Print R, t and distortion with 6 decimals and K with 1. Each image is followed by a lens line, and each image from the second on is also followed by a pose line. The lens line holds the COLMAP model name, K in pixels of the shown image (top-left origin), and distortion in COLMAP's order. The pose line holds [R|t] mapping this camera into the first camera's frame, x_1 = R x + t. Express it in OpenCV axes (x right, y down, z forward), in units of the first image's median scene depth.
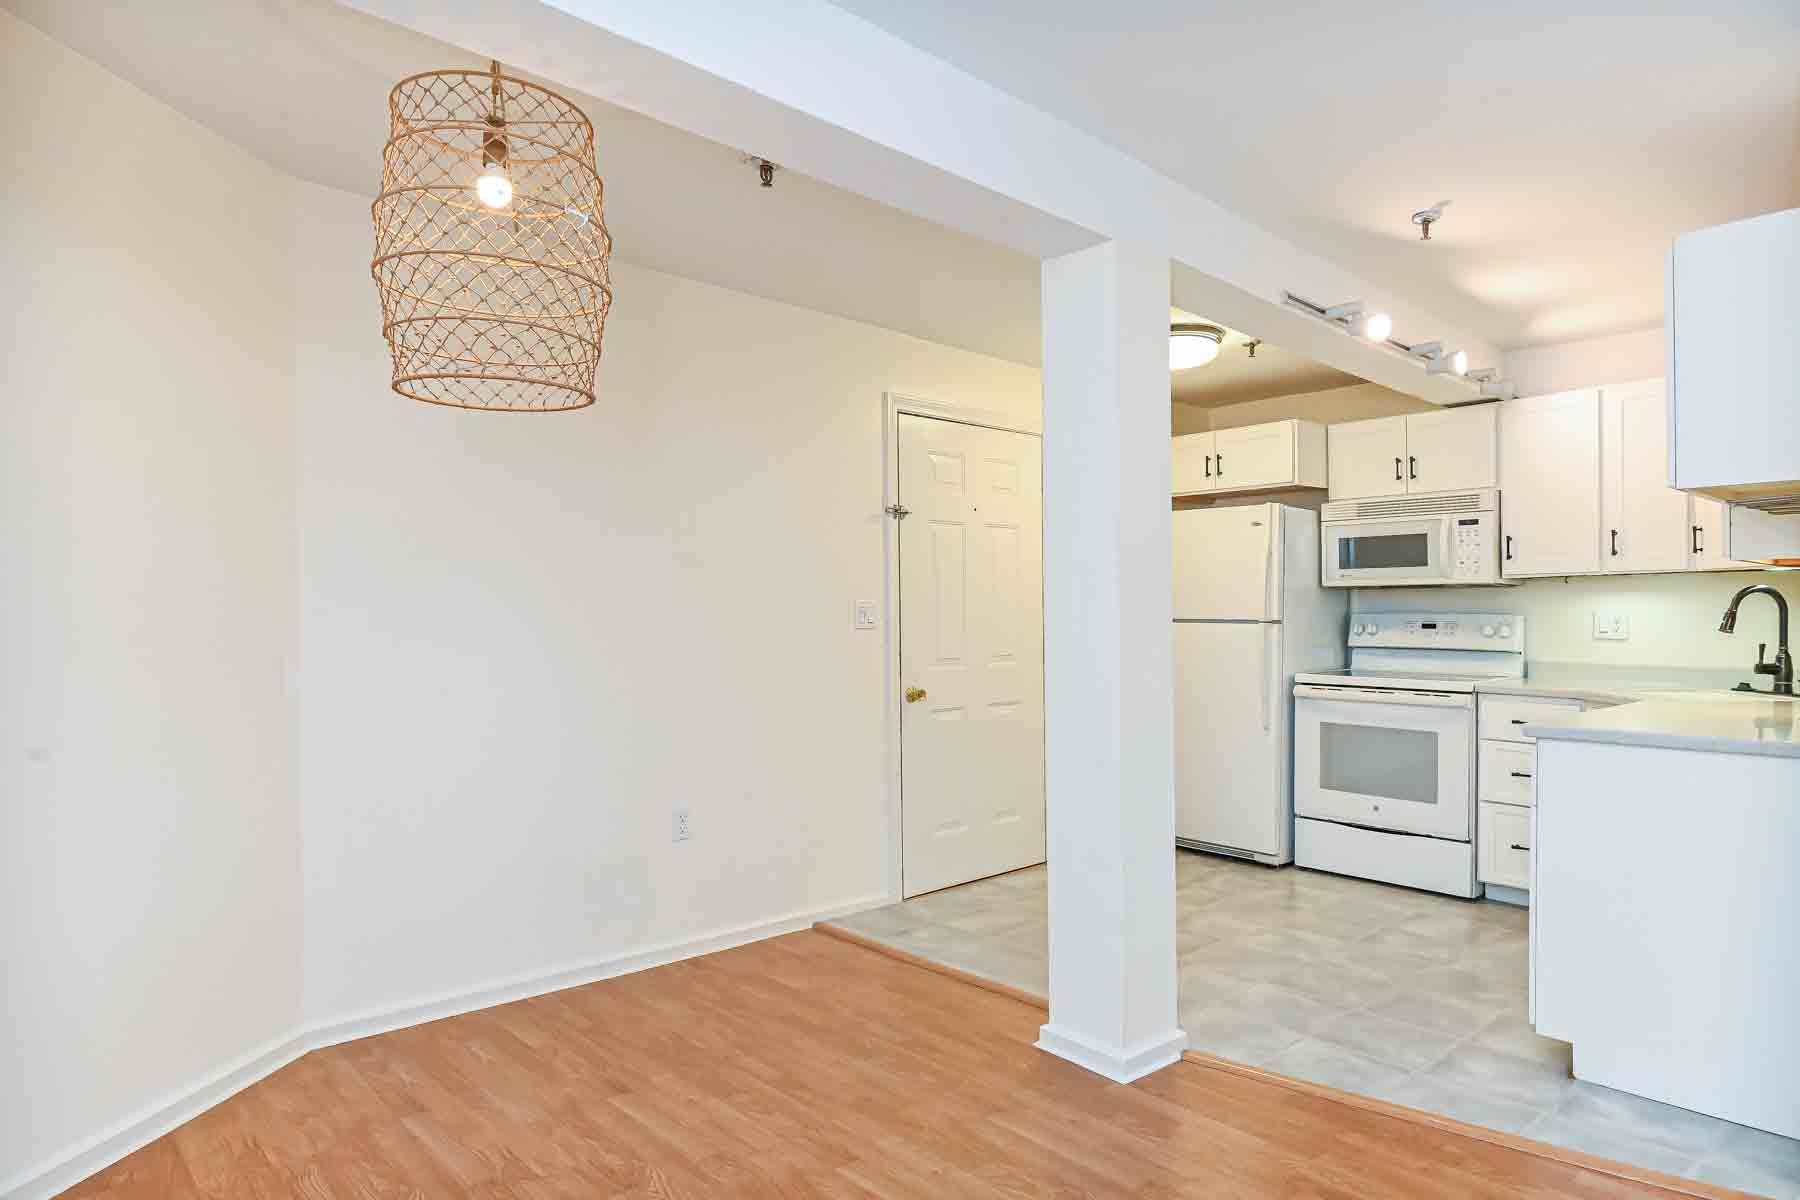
lens RADIAL K [[1054.4, 0, 915.4], [0, 1054.4, 612.3], [0, 0, 1]] dist [-0.000344, -0.001007]
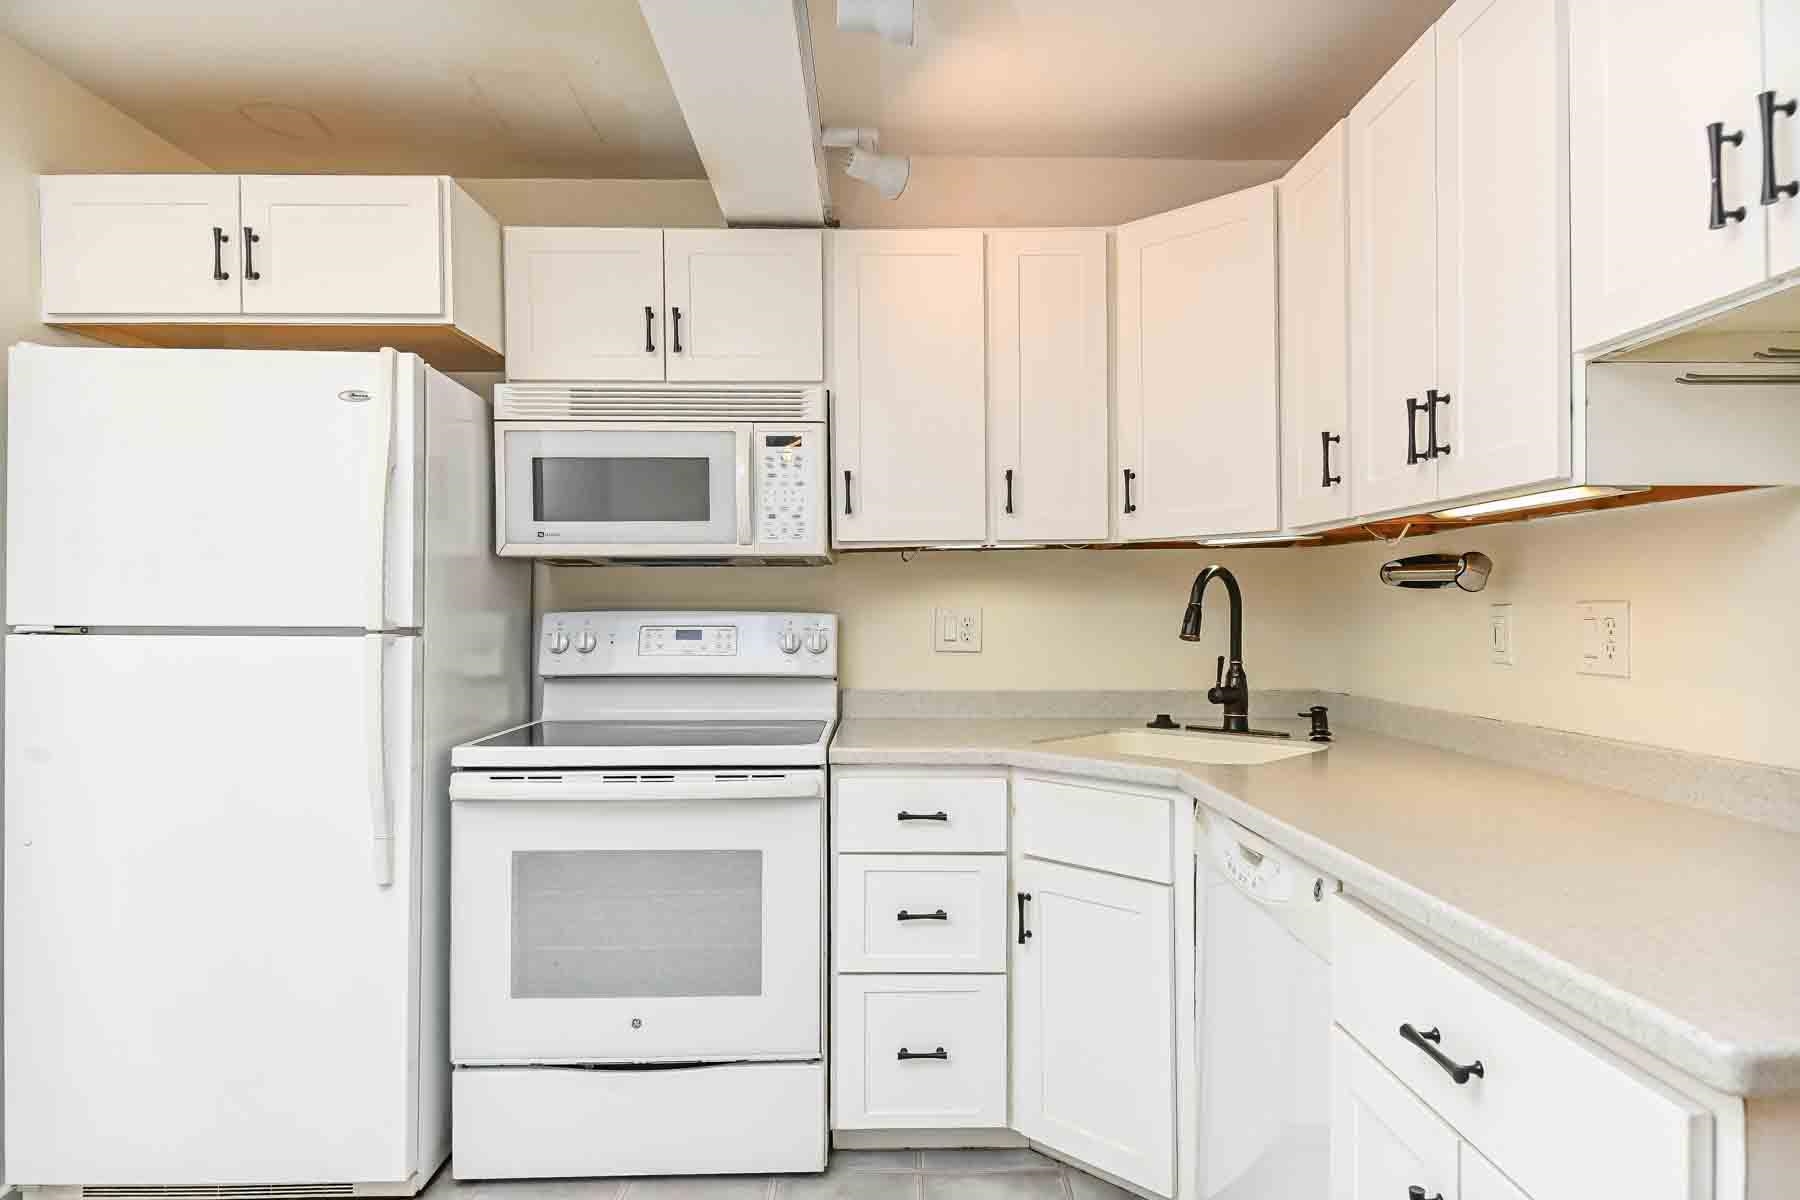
lens RADIAL K [[1054.4, 0, 915.4], [0, 1054.4, 612.3], [0, 0, 1]] dist [-0.000344, -0.001007]
pose [[0.646125, -0.002236, 0.763228, 0.151421], [0.001381, 0.999997, 0.001761, 0.000960], [-0.763230, -0.000083, 0.646126, 0.577089]]
